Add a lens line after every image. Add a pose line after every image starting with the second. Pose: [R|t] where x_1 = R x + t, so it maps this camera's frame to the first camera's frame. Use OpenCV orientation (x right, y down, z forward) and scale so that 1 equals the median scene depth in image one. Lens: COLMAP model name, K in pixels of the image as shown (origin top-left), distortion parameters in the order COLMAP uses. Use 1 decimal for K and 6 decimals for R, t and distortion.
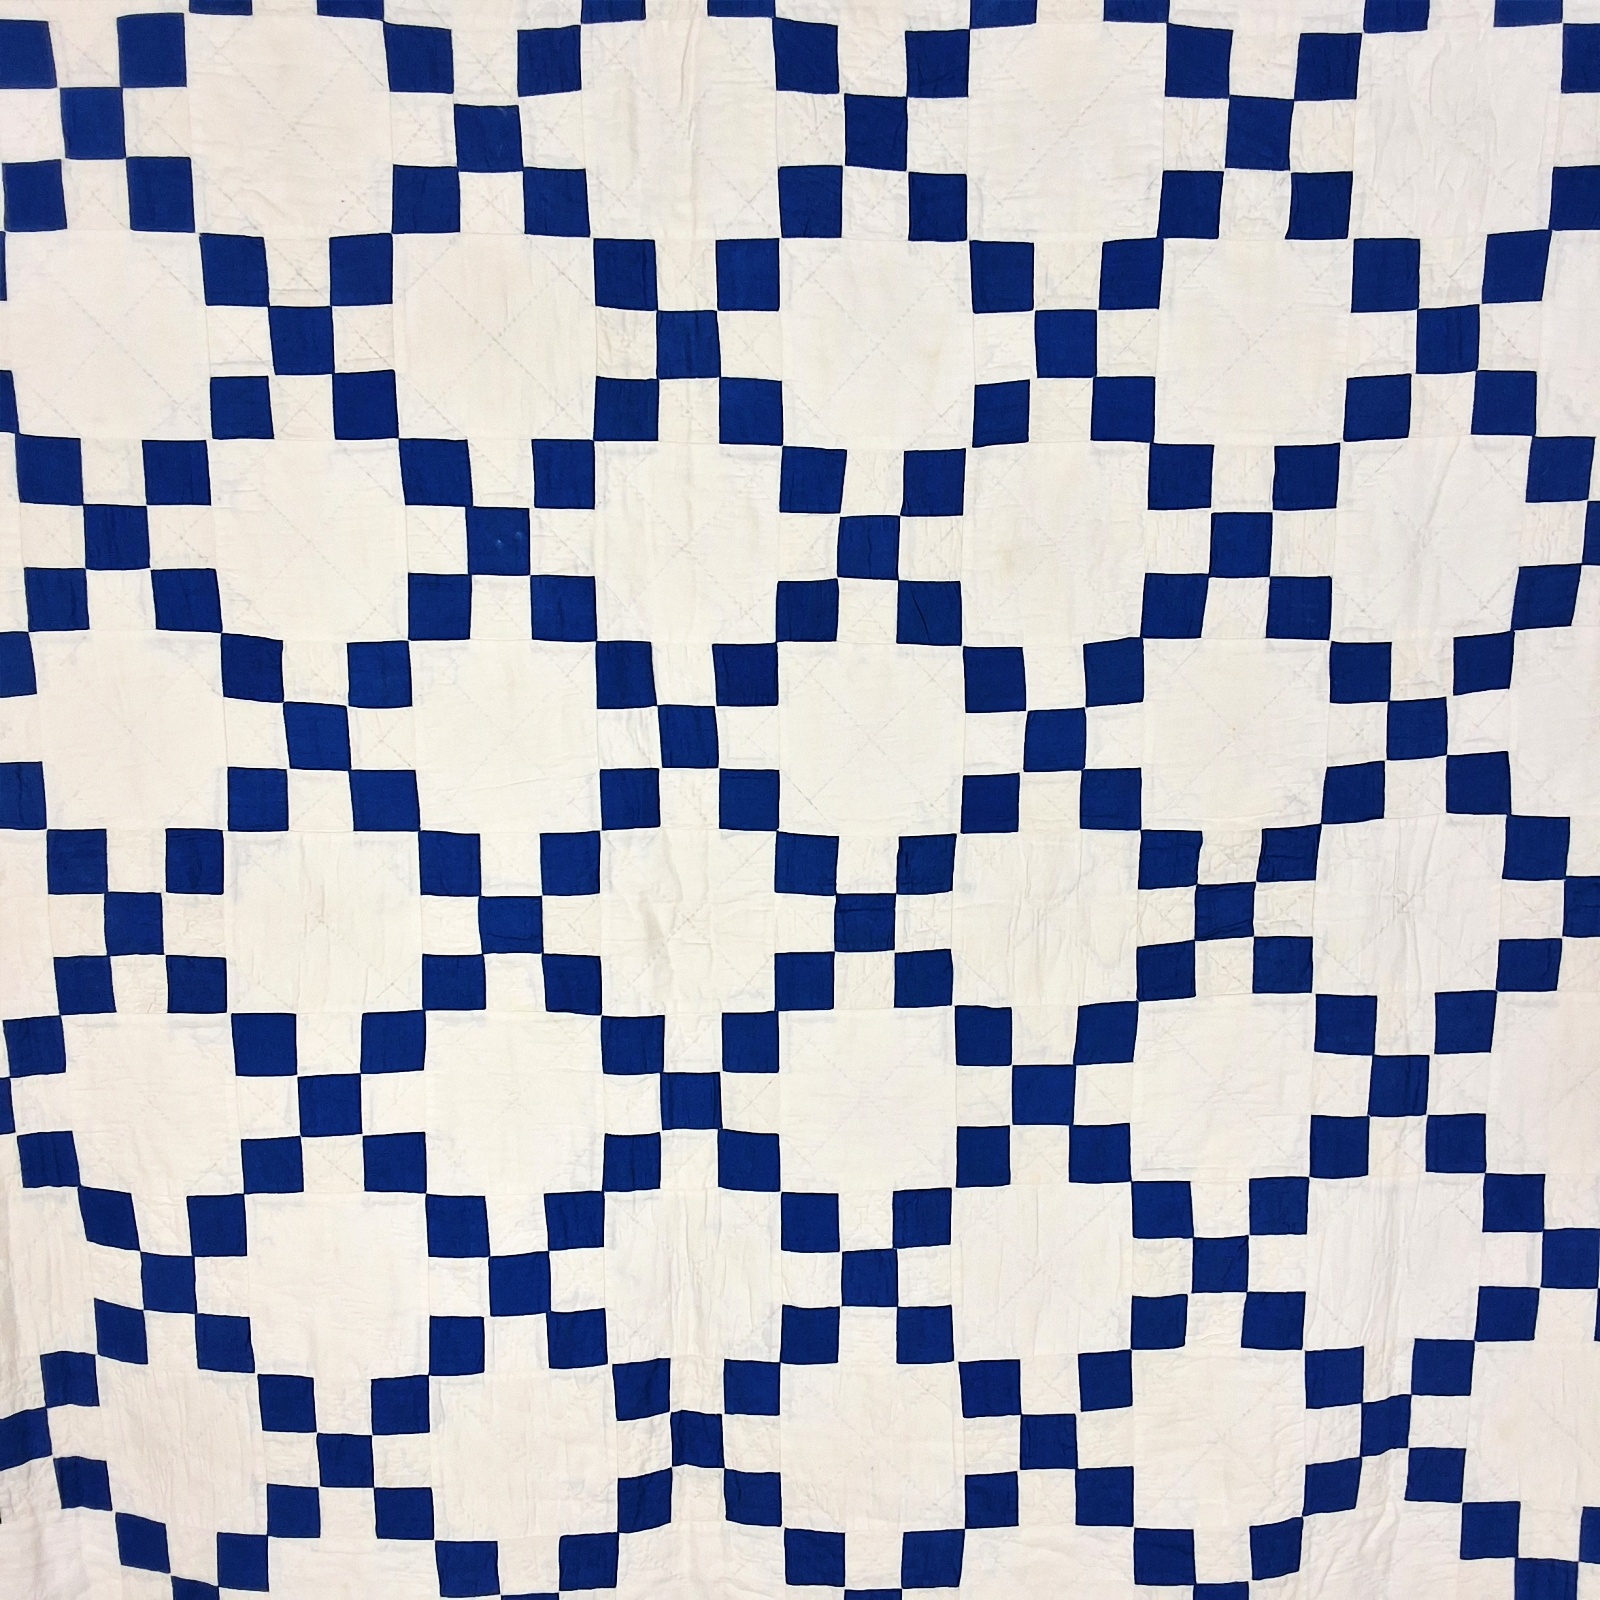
lens RADIAL K [[1762.2, 0, 811.2], [0, 1762.2, 800.8], [0, 0, 1]] dist [0.074431, 0.000000]
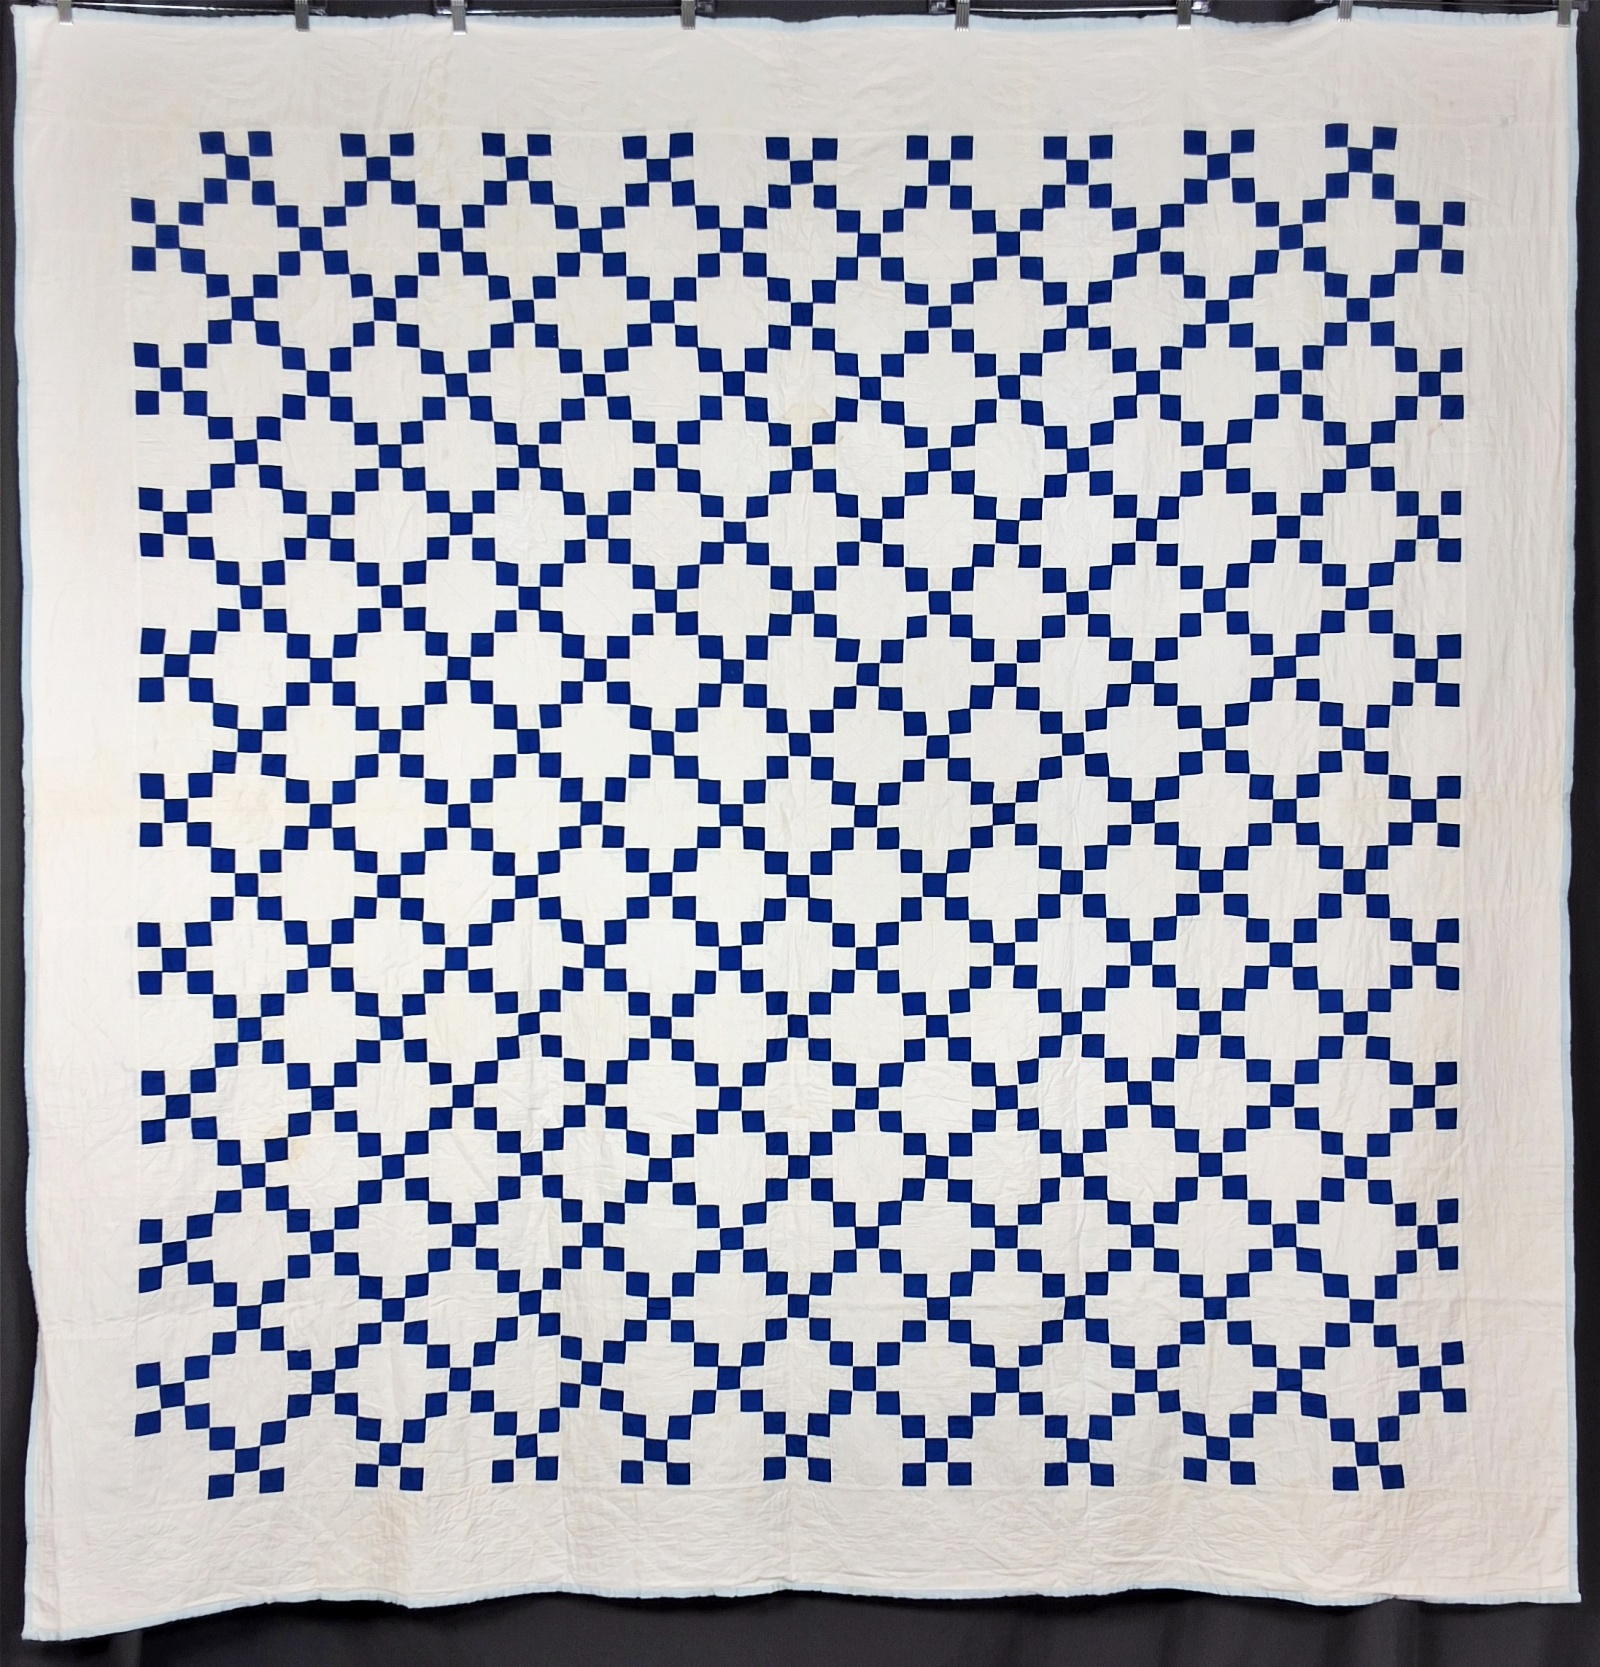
lens RADIAL K [[1589.0, 0, 795.9], [0, 1589.0, 833.7], [0, 0, 1]] dist [0.016664, 0.000000]
pose [[0.999125, 0.010442, -0.040502, 0.022687], [-0.016800, 0.986978, -0.159978, 0.476388], [0.038304, 0.160518, 0.986289, -1.335012]]
